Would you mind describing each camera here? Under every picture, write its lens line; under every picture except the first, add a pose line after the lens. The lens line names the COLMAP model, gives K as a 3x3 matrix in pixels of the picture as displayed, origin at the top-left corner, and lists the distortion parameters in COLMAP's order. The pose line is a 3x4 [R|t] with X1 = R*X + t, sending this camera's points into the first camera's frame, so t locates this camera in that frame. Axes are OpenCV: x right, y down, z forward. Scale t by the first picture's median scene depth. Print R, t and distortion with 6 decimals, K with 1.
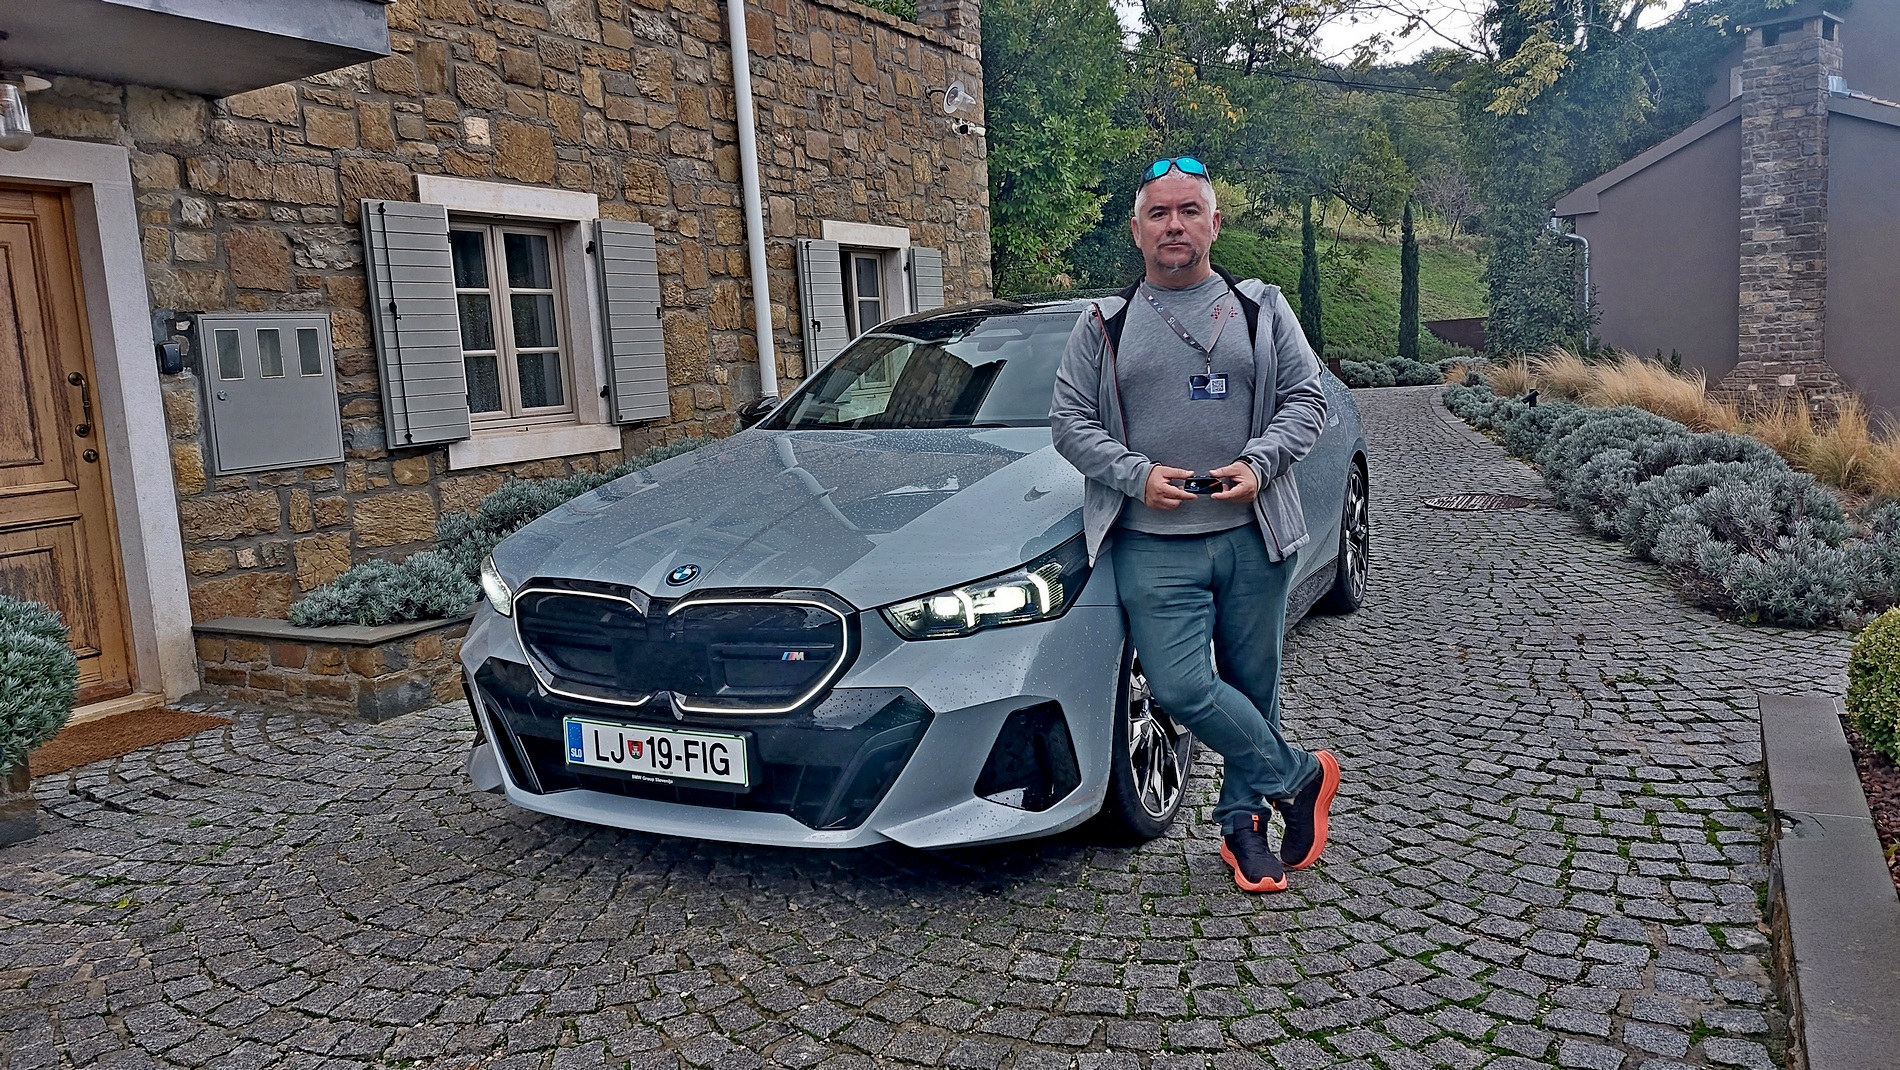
lens RADIAL K [[1406.7, 0, 941.0], [0, 1406.7, 486.9], [0, 0, 1]] dist [0.070209, -0.025605]
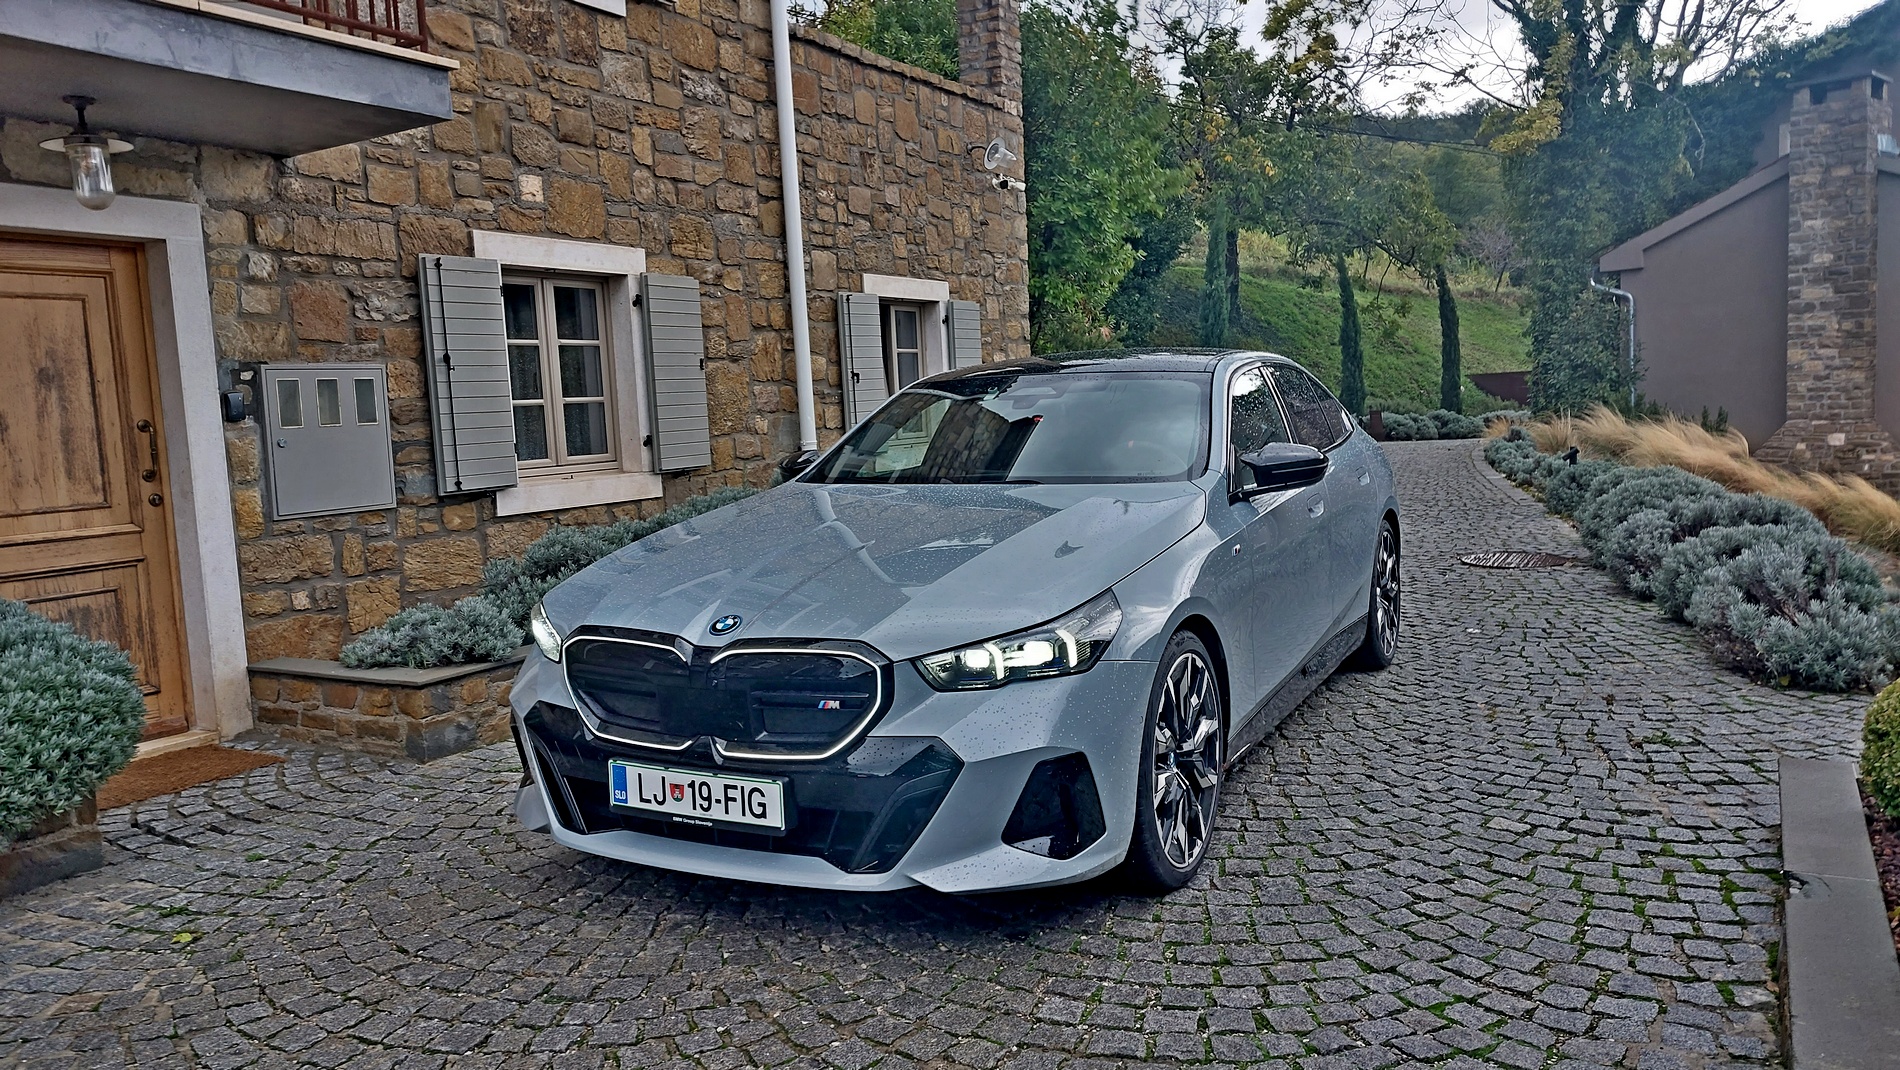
lens RADIAL K [[1406.7, 0, 953.8], [0, 1406.7, 500.4], [0, 0, 1]] dist [0.070209, -0.025605]
pose [[0.999766, 0.013039, -0.017251, 0.002448], [-0.013464, 0.999603, -0.024759, -0.005384], [0.016922, 0.024986, 0.999545, -0.037379]]
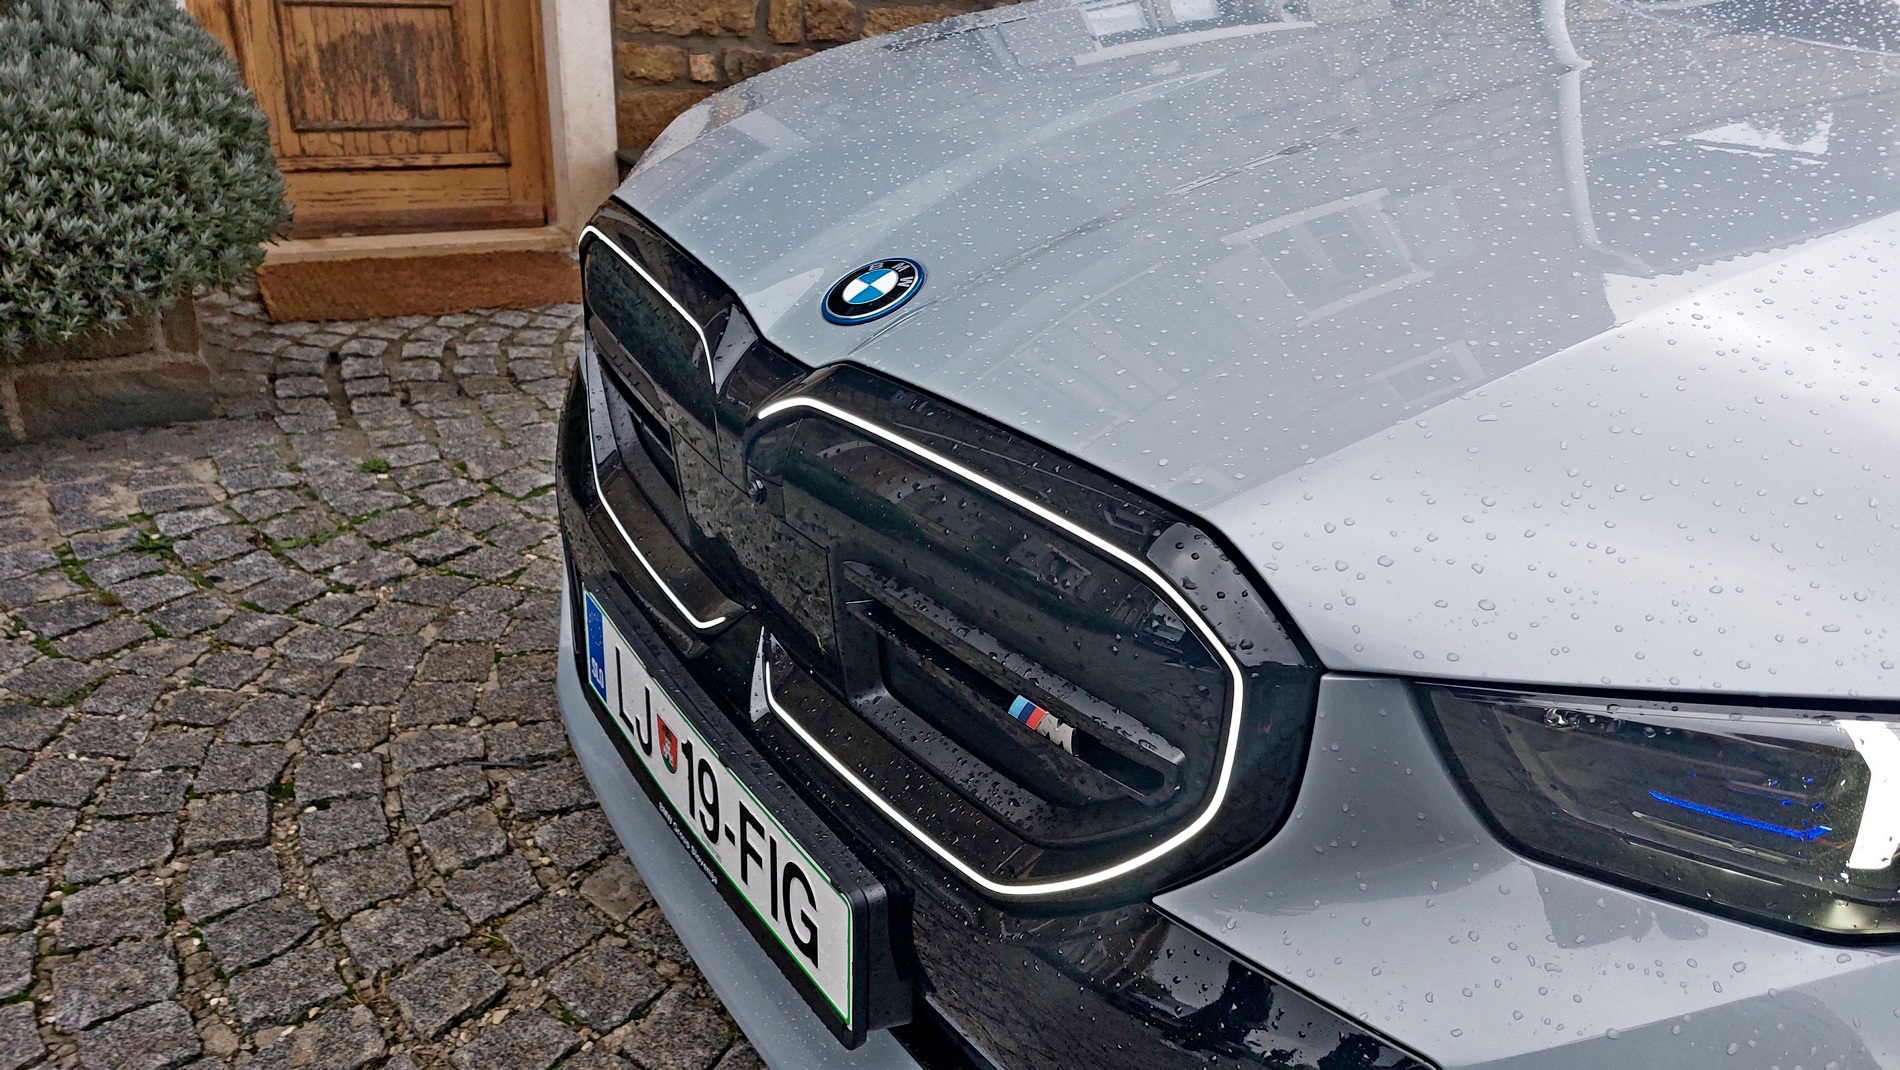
lens RADIAL K [[1406.7, 0, 959.8], [0, 1406.7, 538.6], [0, 0, 1]] dist [0.070209, -0.025605]
pose [[0.863401, 0.295778, -0.408723, -0.018694], [-0.152005, 0.924985, 0.348278, 0.000666], [0.481075, -0.238576, 0.843592, 0.656926]]
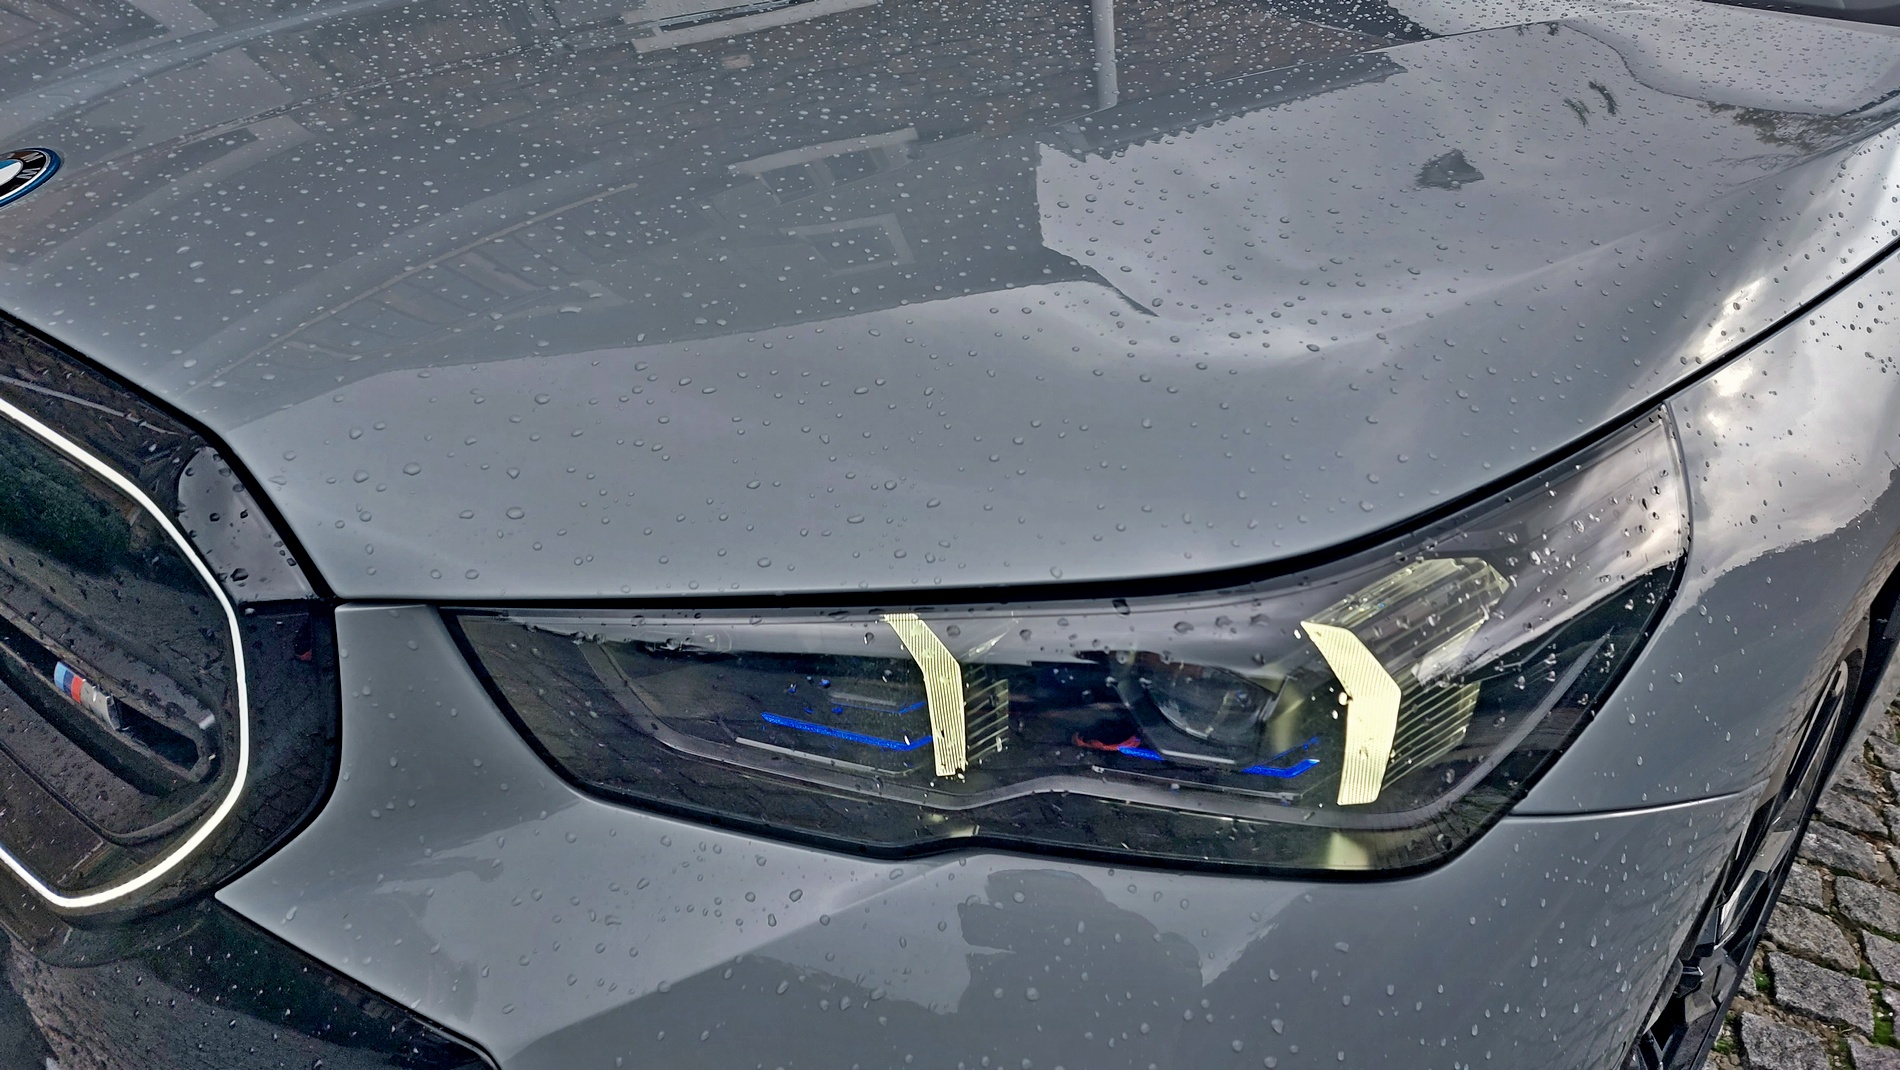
lens RADIAL K [[1406.7, 0, 942.2], [0, 1406.7, 521.7], [0, 0, 1]] dist [0.070209, -0.025605]
pose [[0.945845, 0.258609, -0.196209, 0.043092], [-0.192569, 0.933592, 0.302199, 0.006054], [0.261330, -0.248049, 0.932833, 0.706152]]
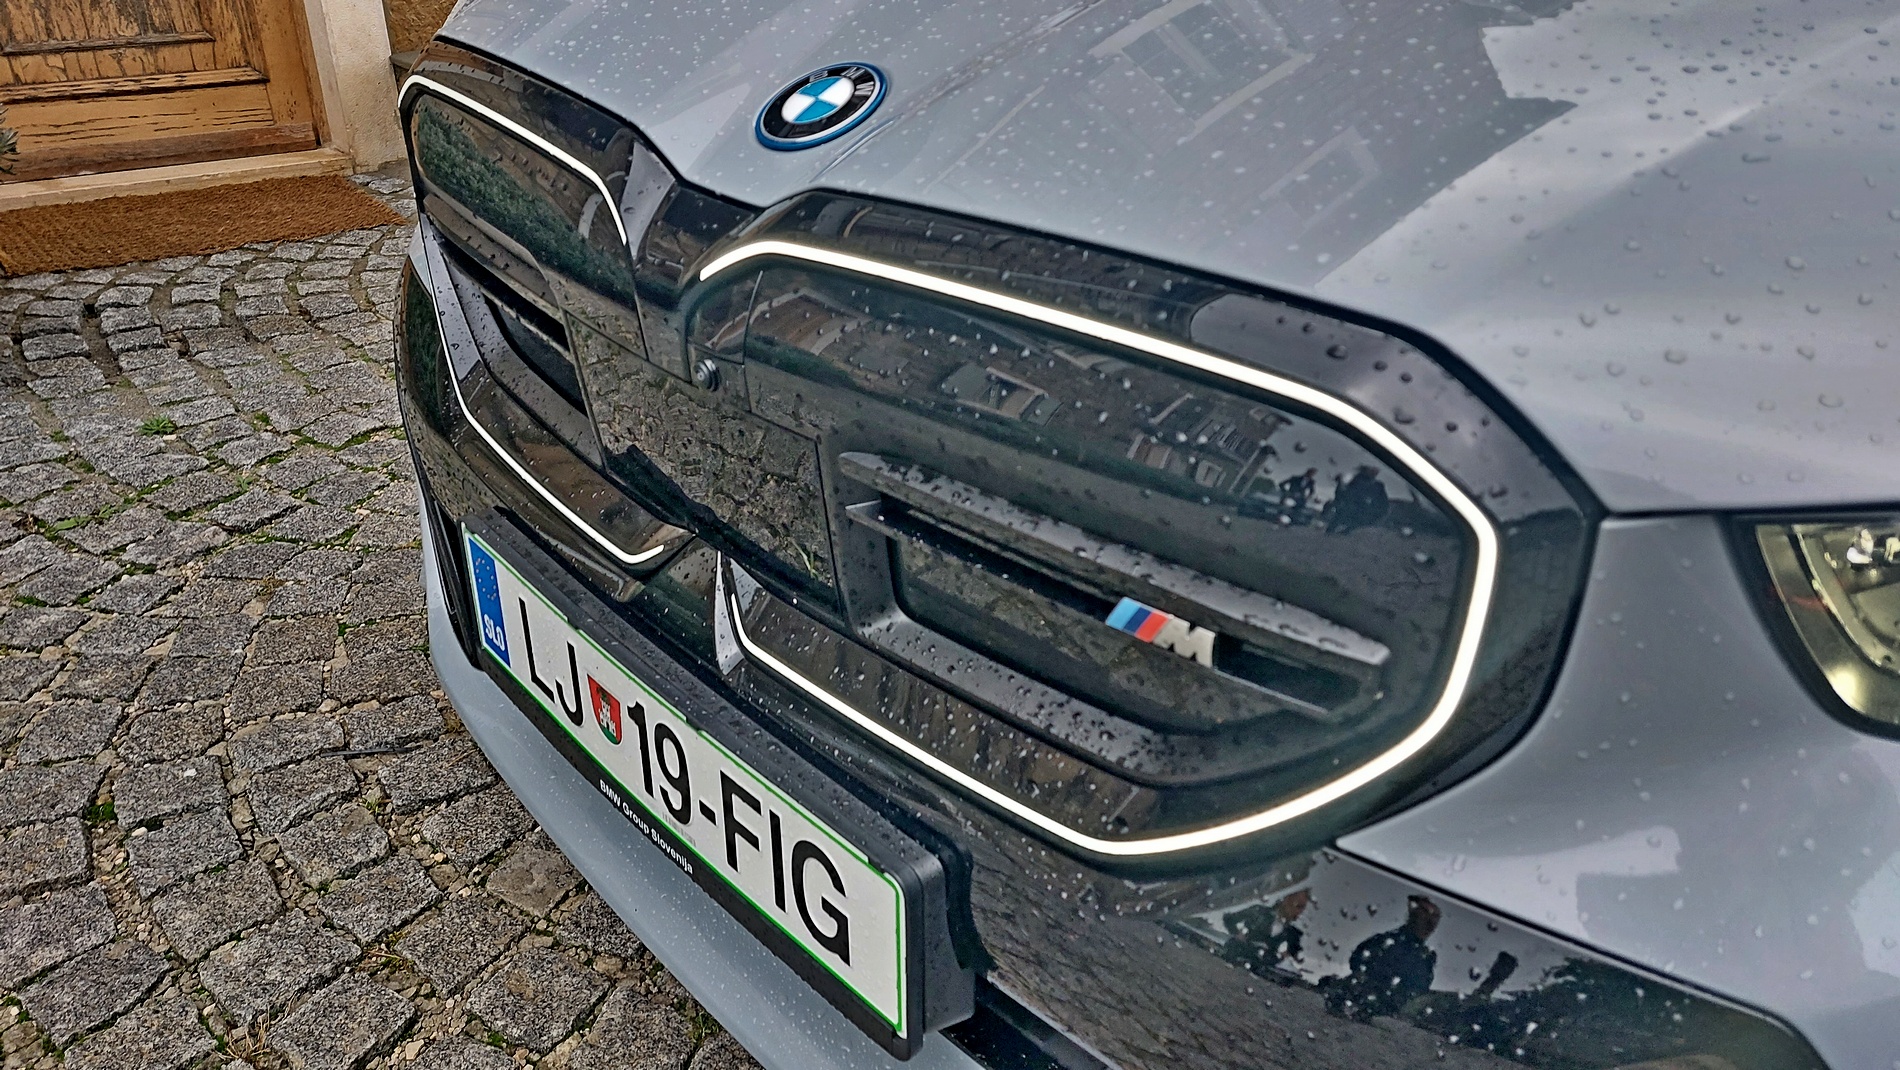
lens RADIAL K [[1406.7, 0, 939.7], [0, 1406.7, 539.8], [0, 0, 1]] dist [0.070209, -0.025605]
pose [[0.927804, 0.227235, -0.295879, -0.066322], [-0.100001, 0.915553, 0.389566, 0.029899], [0.359416, -0.331853, 0.872177, 0.690718]]
